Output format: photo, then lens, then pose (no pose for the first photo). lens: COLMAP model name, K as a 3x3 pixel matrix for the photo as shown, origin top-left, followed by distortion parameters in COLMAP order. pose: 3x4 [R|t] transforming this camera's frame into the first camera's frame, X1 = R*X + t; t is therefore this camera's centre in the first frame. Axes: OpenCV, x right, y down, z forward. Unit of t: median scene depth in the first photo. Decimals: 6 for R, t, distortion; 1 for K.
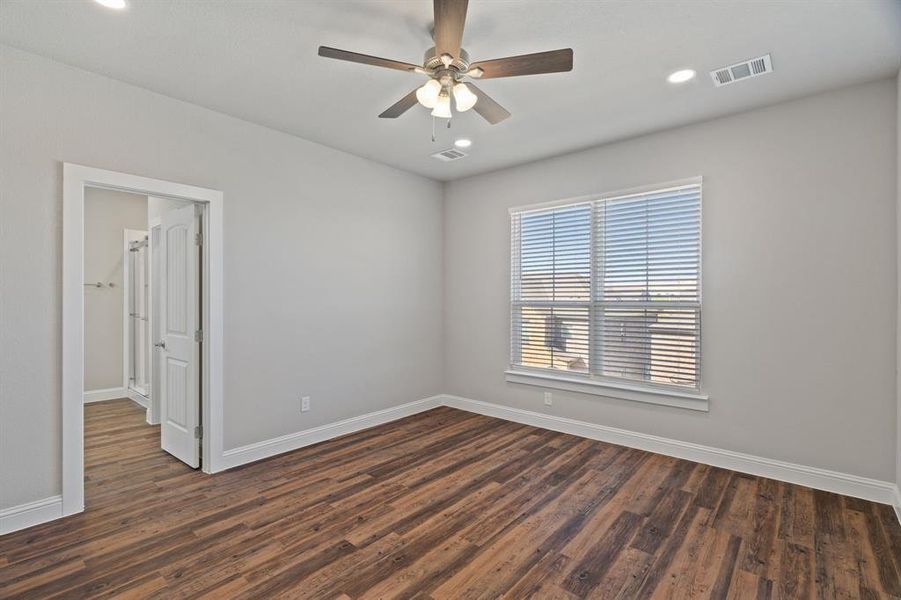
lens RADIAL K [[415.0, 0, 451.0], [0, 415.0, 301.5], [0, 0, 1]] dist [-0.003081, 0.001023]
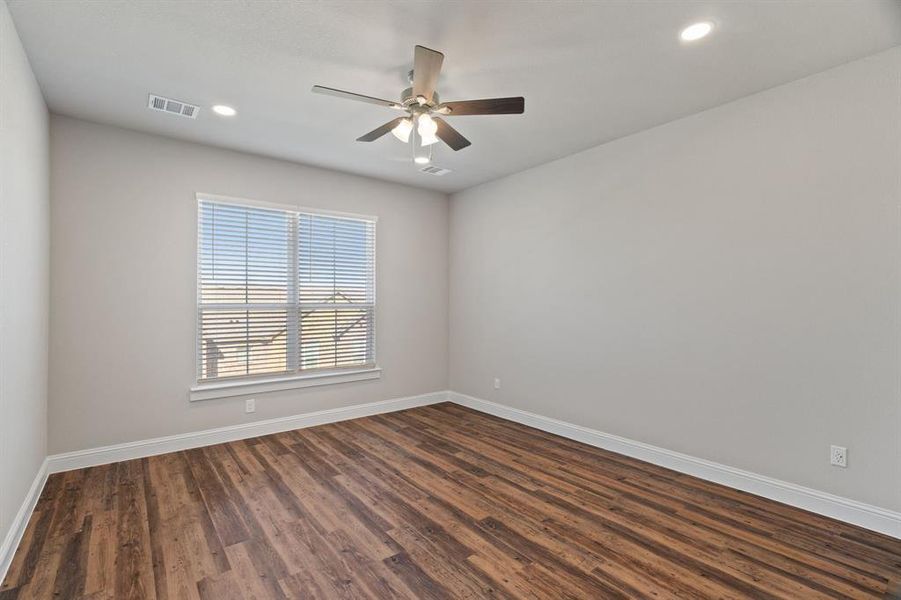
lens RADIAL K [[415.0, 0, 450.4], [0, 415.0, 298.9], [0, 0, 1]] dist [-0.003081, 0.001023]
pose [[0.203577, 0.008695, 0.979020, -0.803559], [0.008541, 0.999907, -0.010657, 0.003869], [-0.979022, 0.010531, 0.203484, 0.468076]]
